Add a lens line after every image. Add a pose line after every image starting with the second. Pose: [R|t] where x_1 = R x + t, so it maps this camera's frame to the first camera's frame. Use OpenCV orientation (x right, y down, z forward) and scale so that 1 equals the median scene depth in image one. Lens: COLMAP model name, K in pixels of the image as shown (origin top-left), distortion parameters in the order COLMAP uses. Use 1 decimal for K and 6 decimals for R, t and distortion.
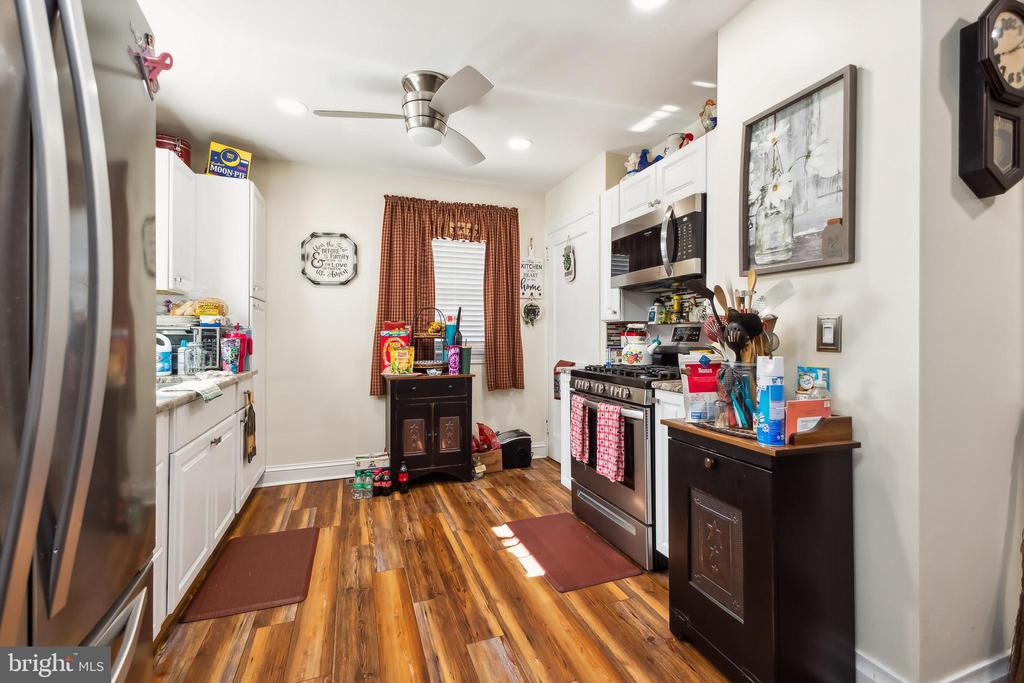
lens RADIAL K [[451.2, 0, 511.2], [0, 451.2, 336.8], [0, 0, 1]] dist [0.012662, 0.000375]
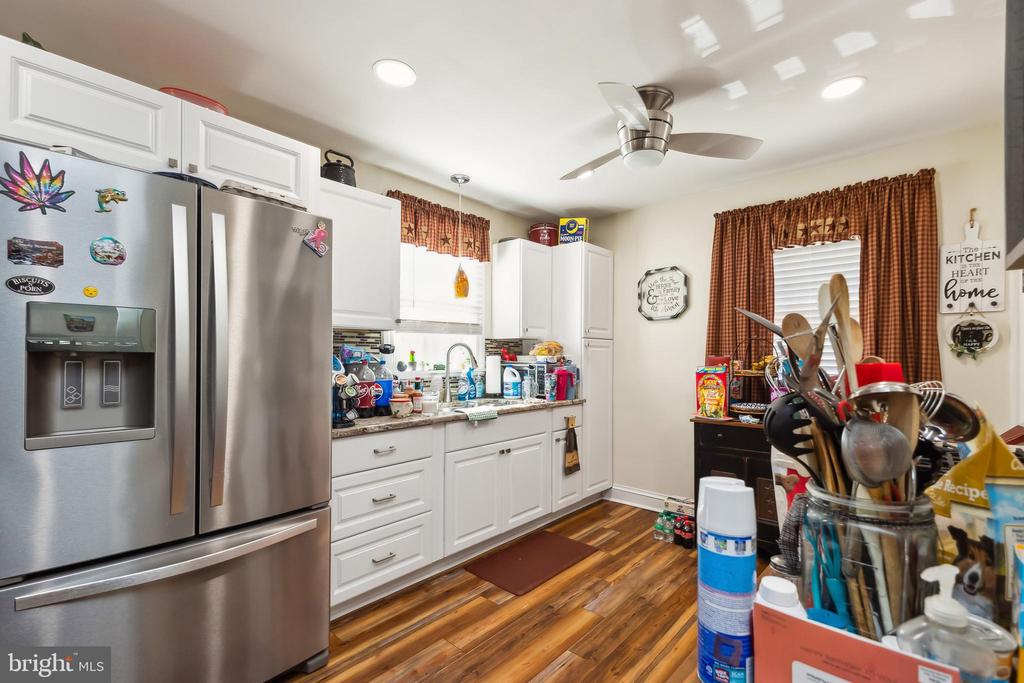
lens RADIAL K [[451.2, 0, 511.1], [0, 451.2, 356.0], [0, 0, 1]] dist [0.012662, 0.000375]
pose [[0.463959, -0.001597, -0.885855, 0.351128], [-0.002442, 0.999992, -0.003082, -0.031421], [0.885853, 0.003594, 0.463952, 0.245127]]
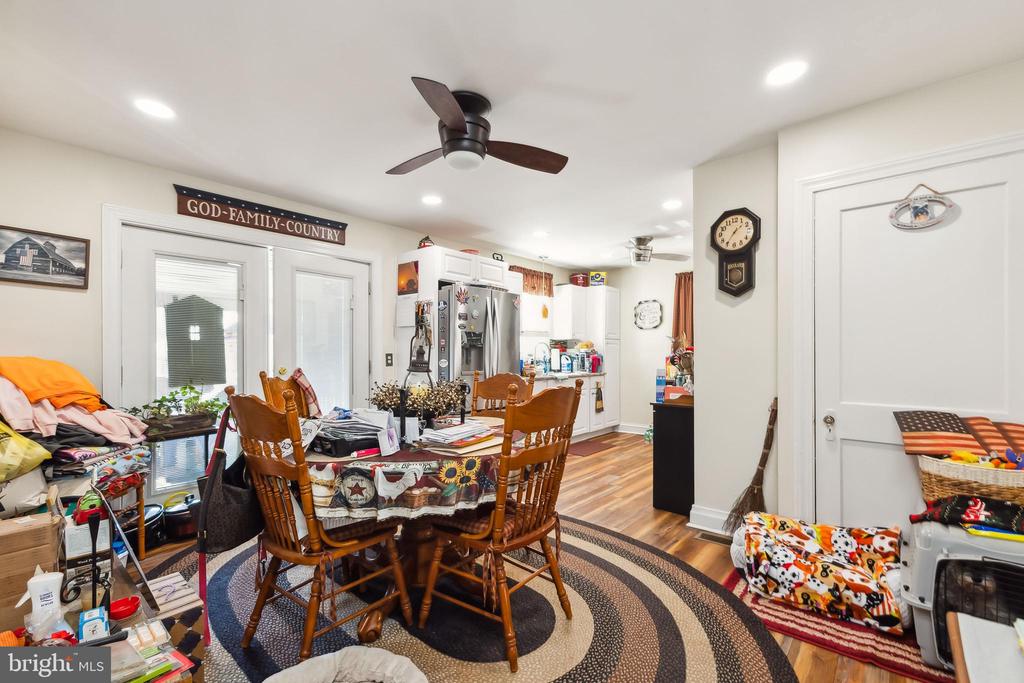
lens RADIAL K [[451.2, 0, 502.0], [0, 451.2, 351.9], [0, 0, 1]] dist [0.012662, 0.000375]
pose [[0.475347, -0.004008, -0.879789, 0.971250], [0.000448, 0.999991, -0.004314, -0.014380], [0.879799, 0.001656, 0.475344, -0.408222]]
